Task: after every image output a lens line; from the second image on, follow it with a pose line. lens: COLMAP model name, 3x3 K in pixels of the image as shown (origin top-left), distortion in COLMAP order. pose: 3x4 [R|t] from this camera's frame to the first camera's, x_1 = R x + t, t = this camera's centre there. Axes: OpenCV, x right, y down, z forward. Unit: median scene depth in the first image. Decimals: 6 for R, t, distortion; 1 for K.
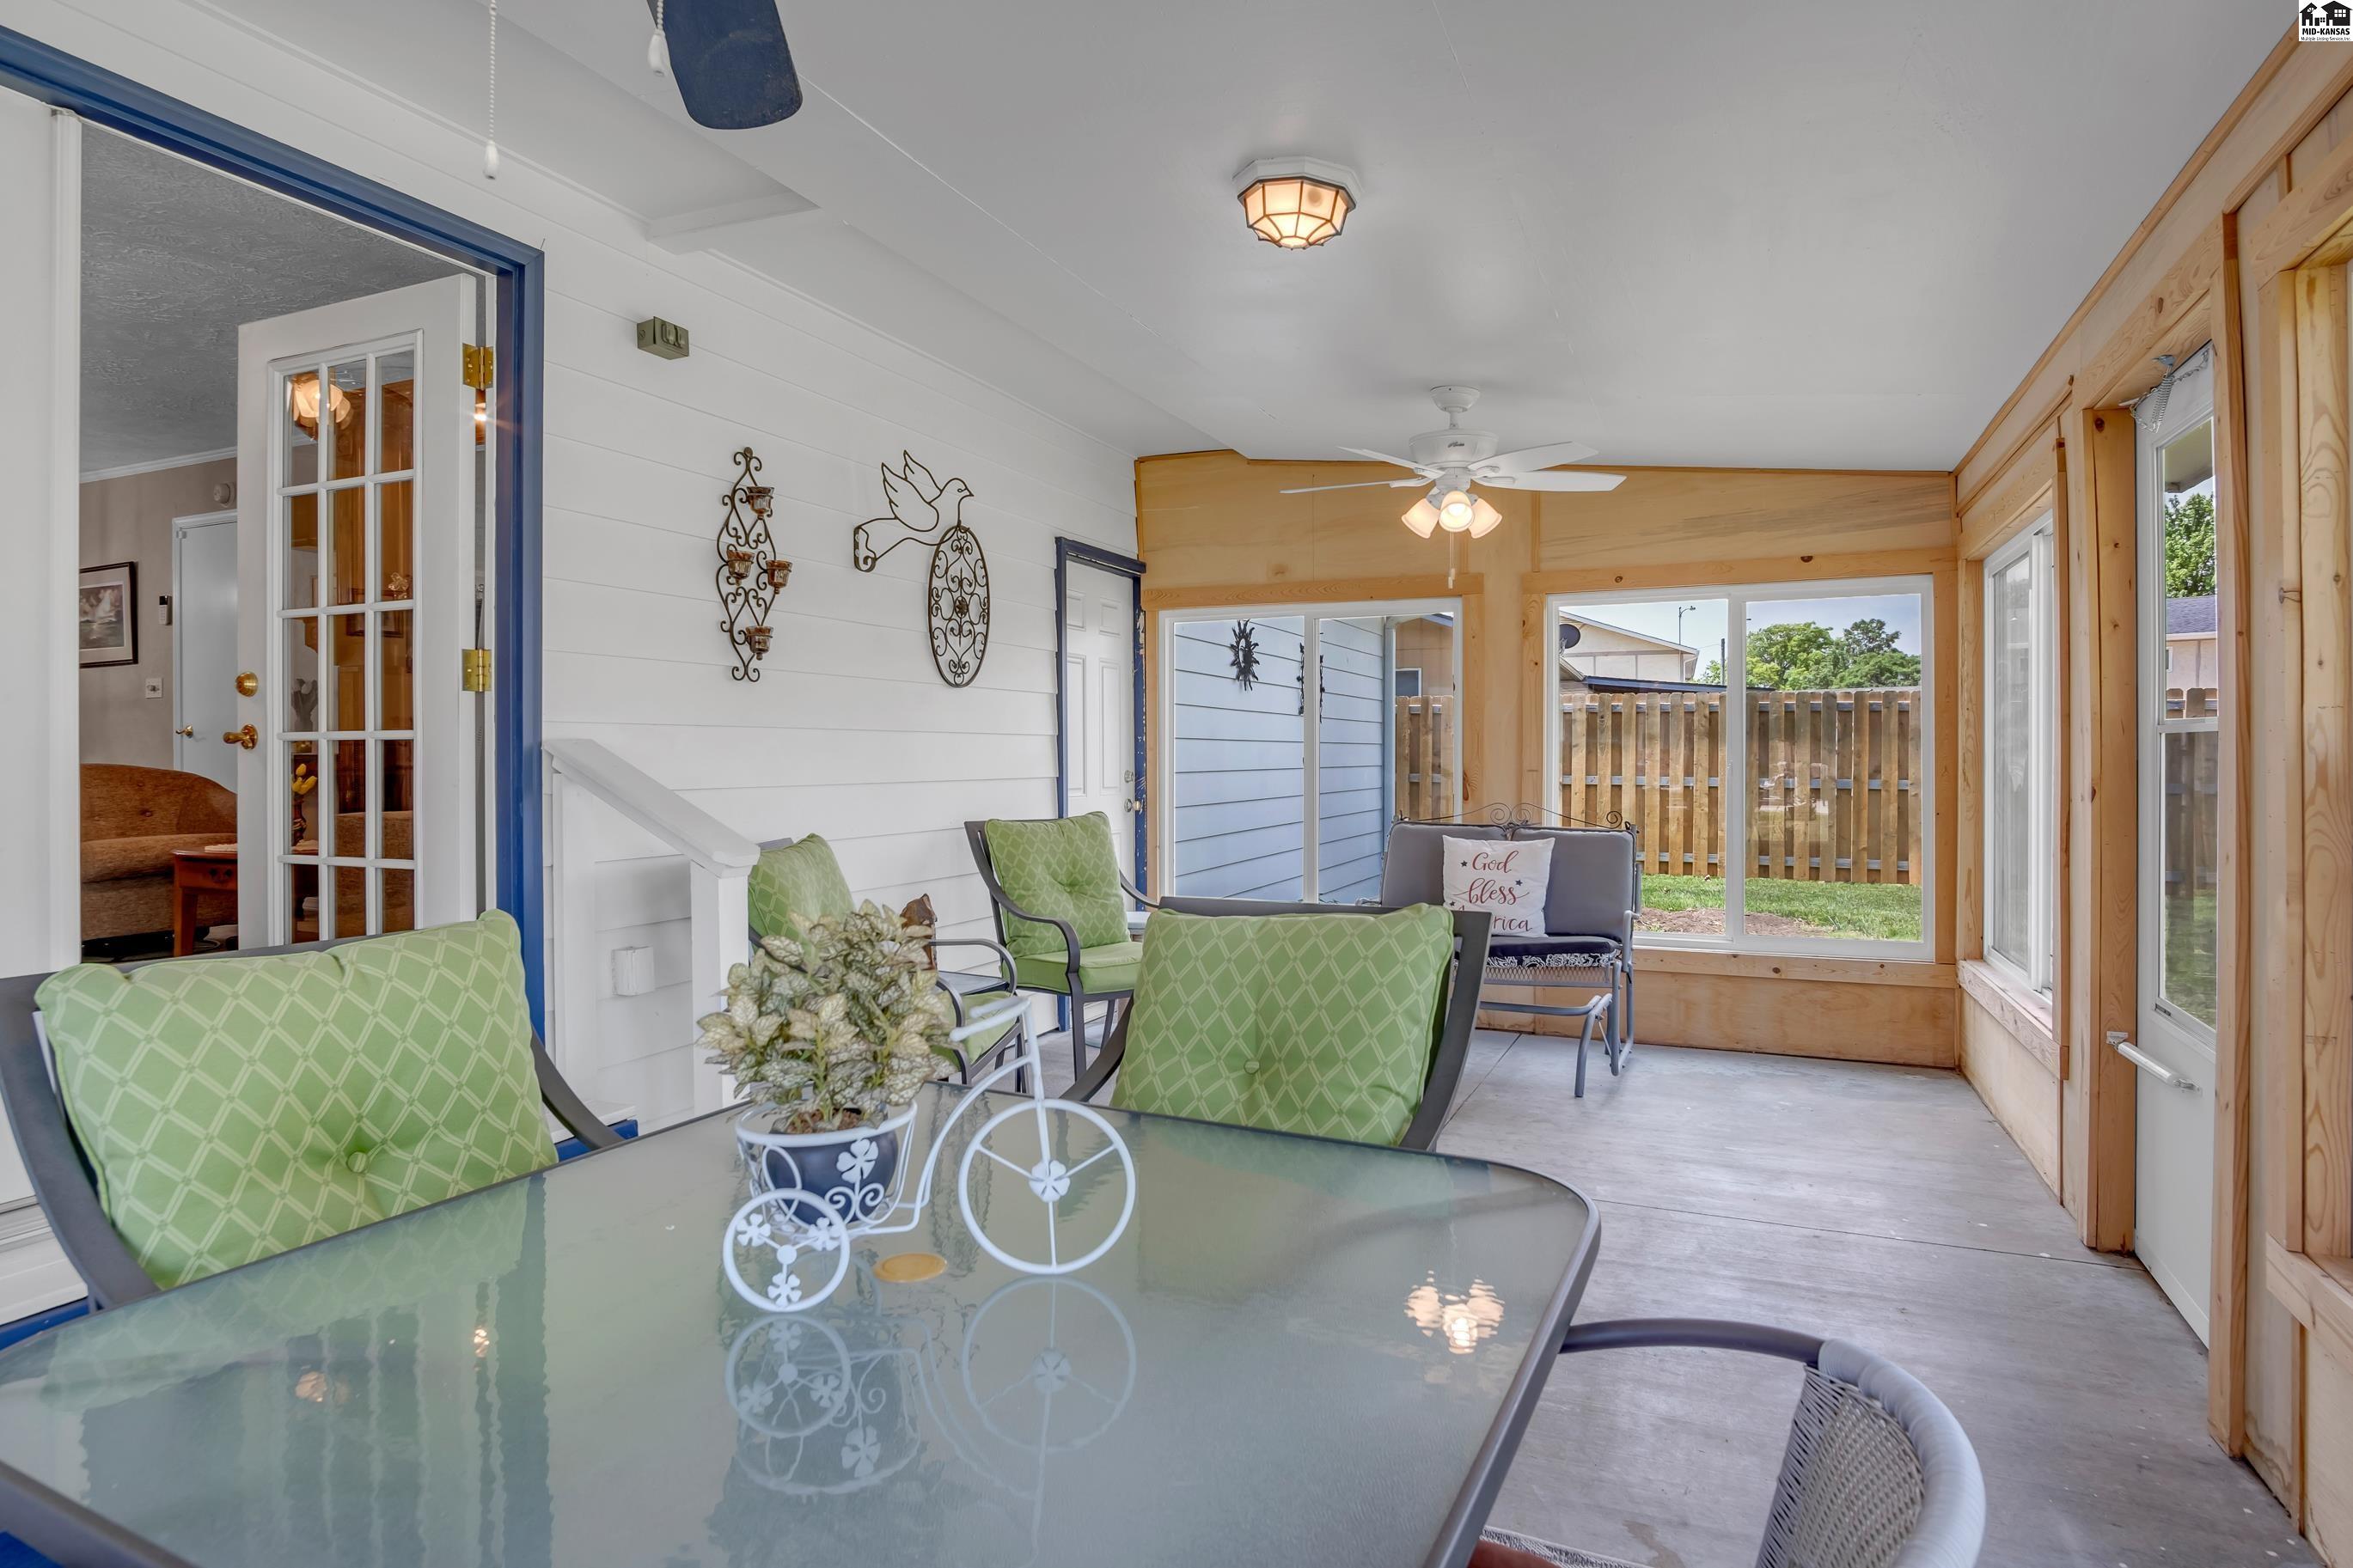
lens RADIAL K [[1267.6, 0, 1182.0], [0, 1267.6, 759.7], [0, 0, 1]] dist [-0.029766, 0.008560]
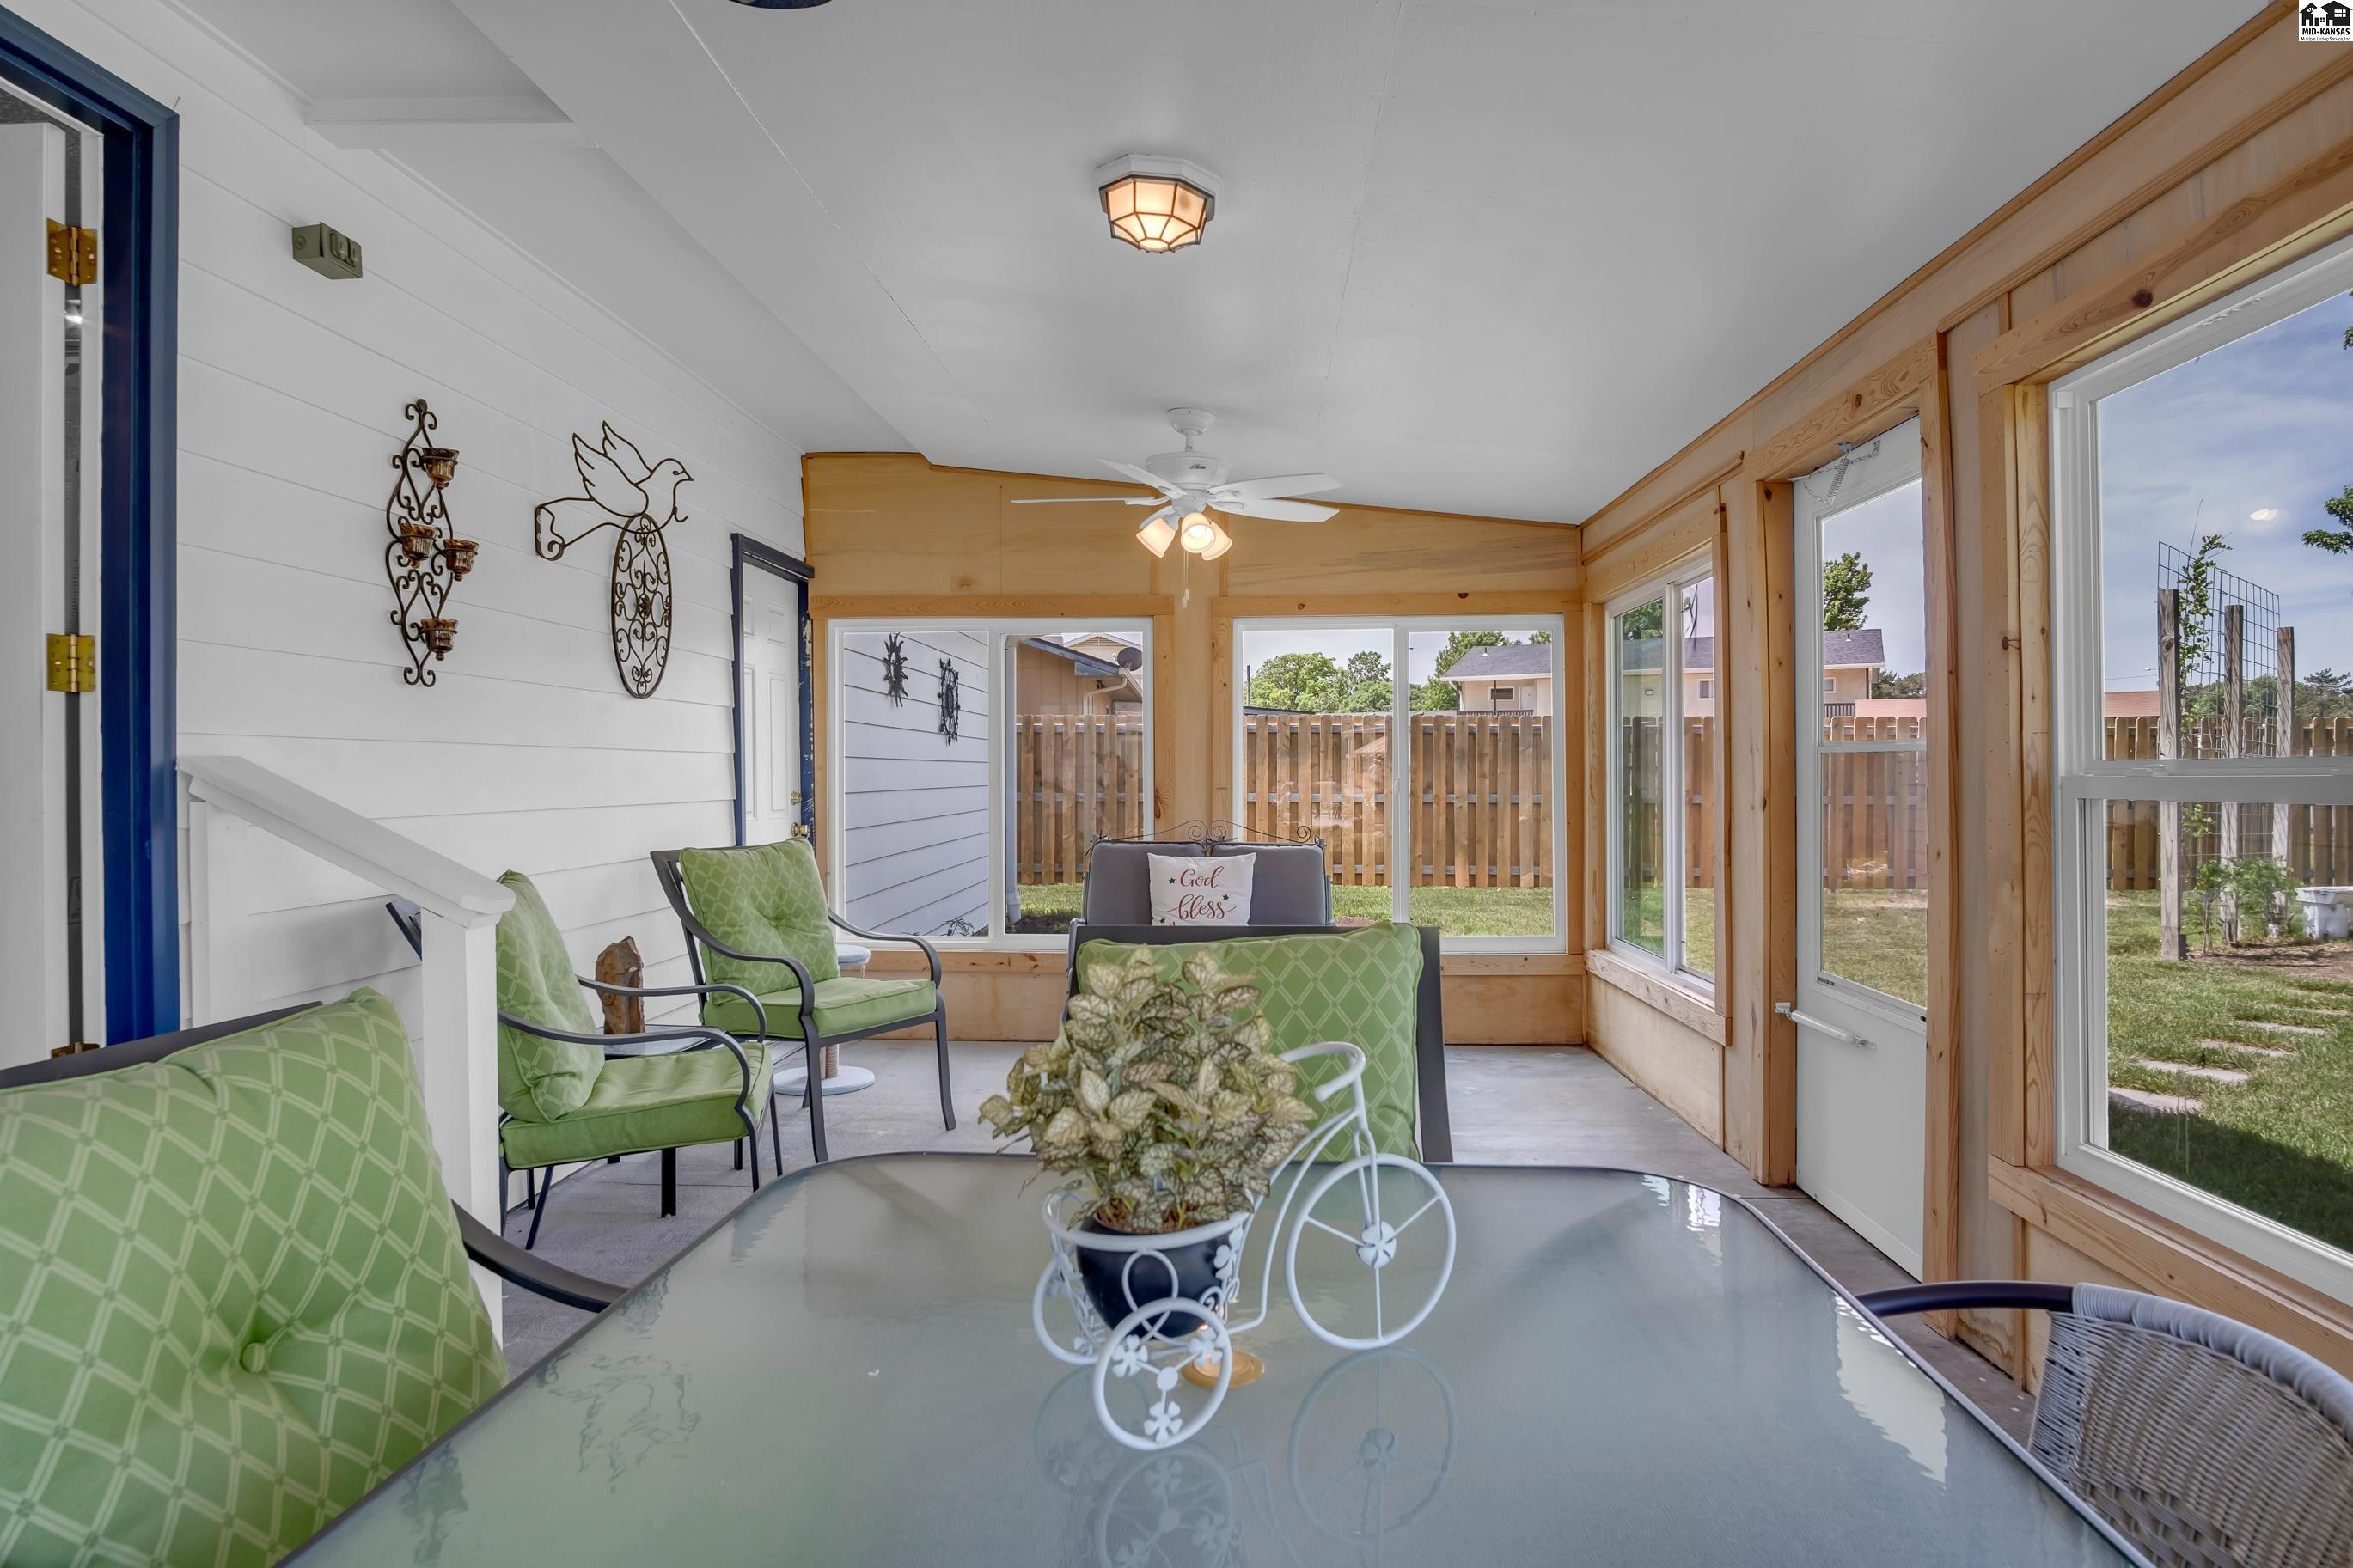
lens RADIAL K [[1267.6, 0, 1183.8], [0, 1267.6, 773.0], [0, 0, 1]] dist [-0.029766, 0.008560]
pose [[0.931416, -0.003570, 0.363938, -0.203319], [0.005176, 0.999981, -0.003437, -0.000687], [-0.363918, 0.005085, 0.931417, 0.075061]]
